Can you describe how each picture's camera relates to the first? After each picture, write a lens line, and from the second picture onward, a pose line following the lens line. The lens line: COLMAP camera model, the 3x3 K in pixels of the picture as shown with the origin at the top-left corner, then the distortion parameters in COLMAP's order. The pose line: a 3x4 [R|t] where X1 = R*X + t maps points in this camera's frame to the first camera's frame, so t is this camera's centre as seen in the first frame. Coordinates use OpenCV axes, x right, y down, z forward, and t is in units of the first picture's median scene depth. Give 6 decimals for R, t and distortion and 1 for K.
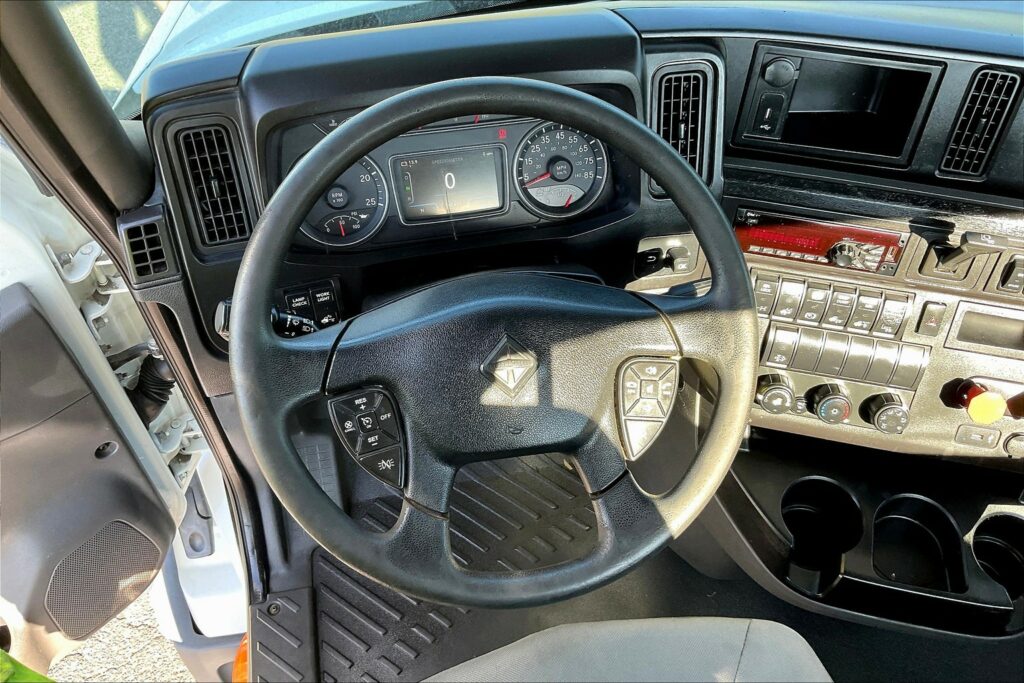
lens RADIAL K [[801.2, 0, 508.2], [0, 801.2, 336.7], [0, 0, 1]] dist [0.053731, -0.097554]
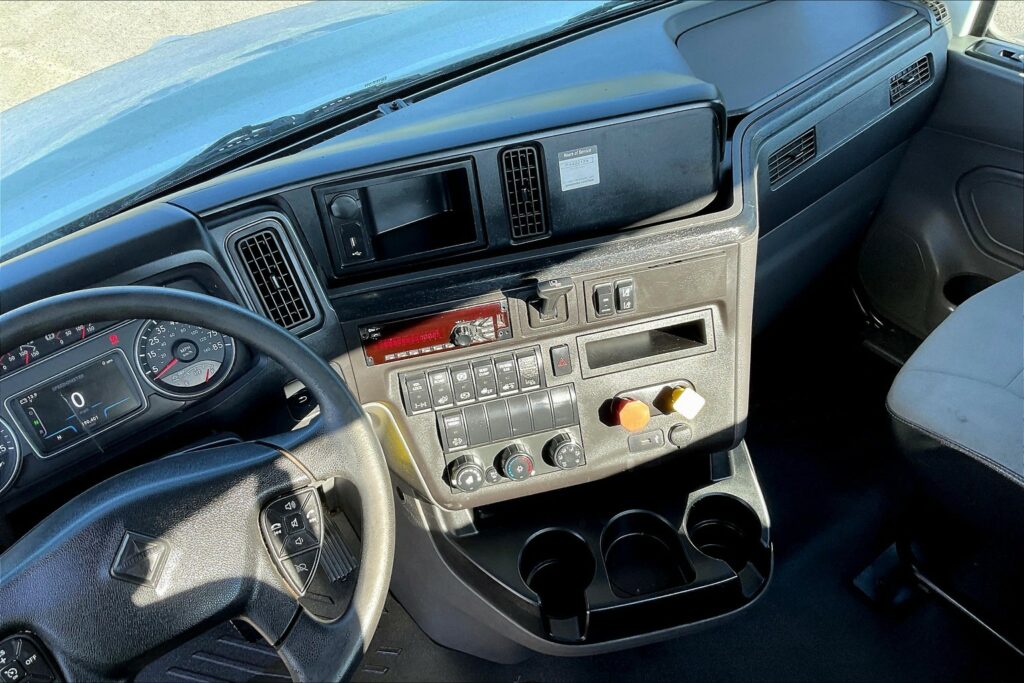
lens RADIAL K [[801.2, 0, 468.2], [0, 801.2, 350.7], [0, 0, 1]] dist [0.053731, -0.097554]
pose [[0.911752, -0.343604, 0.225041, 0.166099], [0.374011, 0.920985, -0.109097, 0.041276], [-0.169773, 0.183638, 0.968222, -0.068869]]
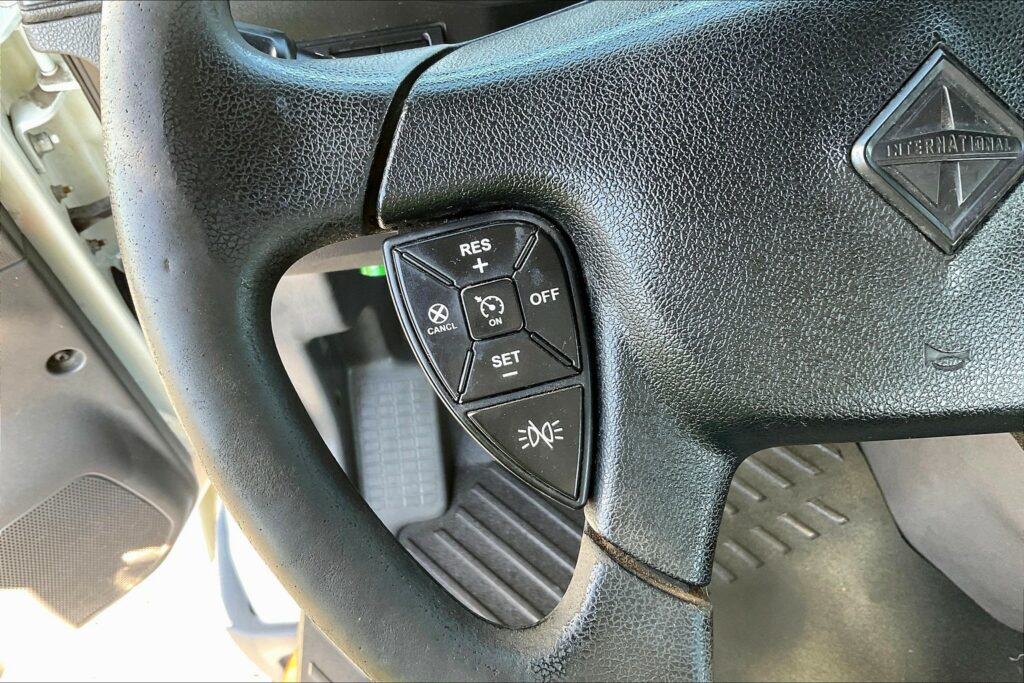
lens RADIAL K [[801.2, 0, 509.7], [0, 801.2, 344.8], [0, 0, 1]] dist [0.053731, -0.097554]
pose [[0.988526, 0.059770, -0.138720, -0.082503], [-0.049483, 0.995844, 0.076458, 0.065926], [0.142714, -0.068717, 0.987376, 0.457213]]
